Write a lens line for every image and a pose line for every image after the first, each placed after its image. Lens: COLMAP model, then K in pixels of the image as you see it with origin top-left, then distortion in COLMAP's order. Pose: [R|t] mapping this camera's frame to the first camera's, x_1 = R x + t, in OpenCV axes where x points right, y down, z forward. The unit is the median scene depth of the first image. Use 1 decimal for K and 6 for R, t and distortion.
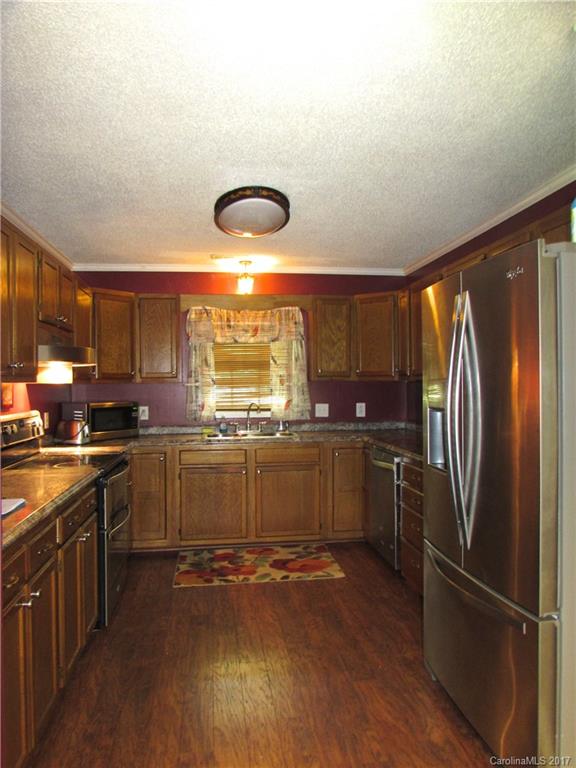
lens RADIAL K [[549.7, 0, 284.8], [0, 549.7, 383.1], [0, 0, 1]] dist [-0.030105, 0.014875]
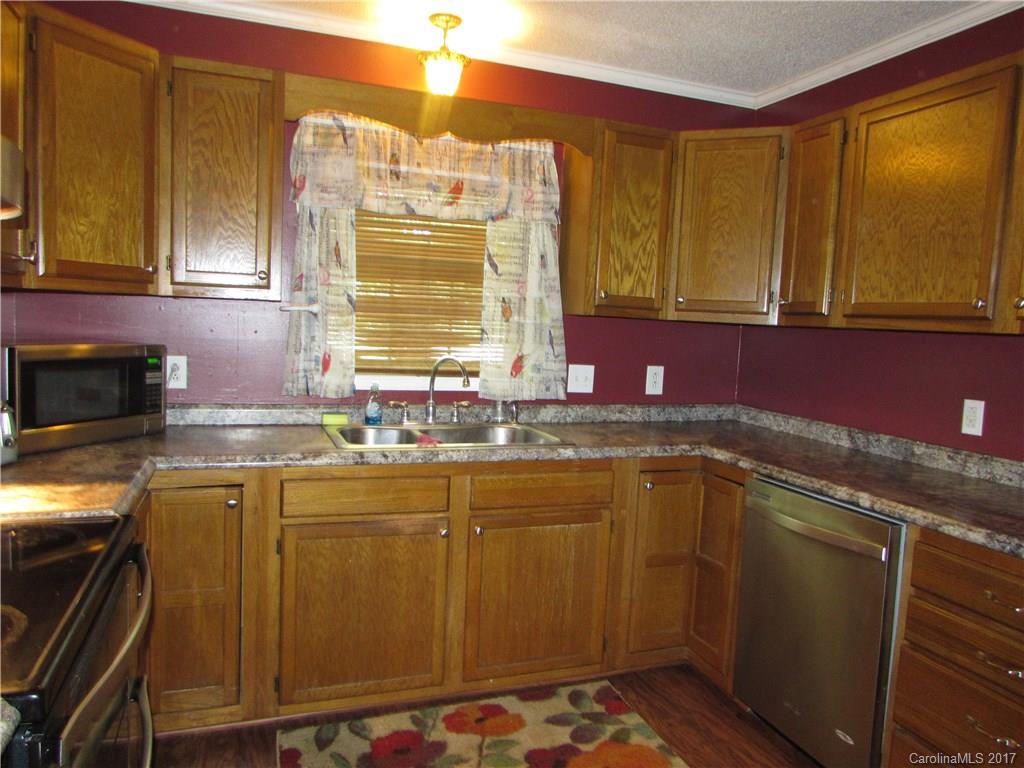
lens RADIAL K [[732.9, 0, 517.7], [0, 732.9, 384.0], [0, 0, 1]] dist [-0.030105, 0.014875]
pose [[0.974836, 0.035105, 0.220141, -0.128398], [-0.054939, 0.994897, 0.084628, 0.004178], [-0.216047, -0.094593, 0.971790, 0.420684]]
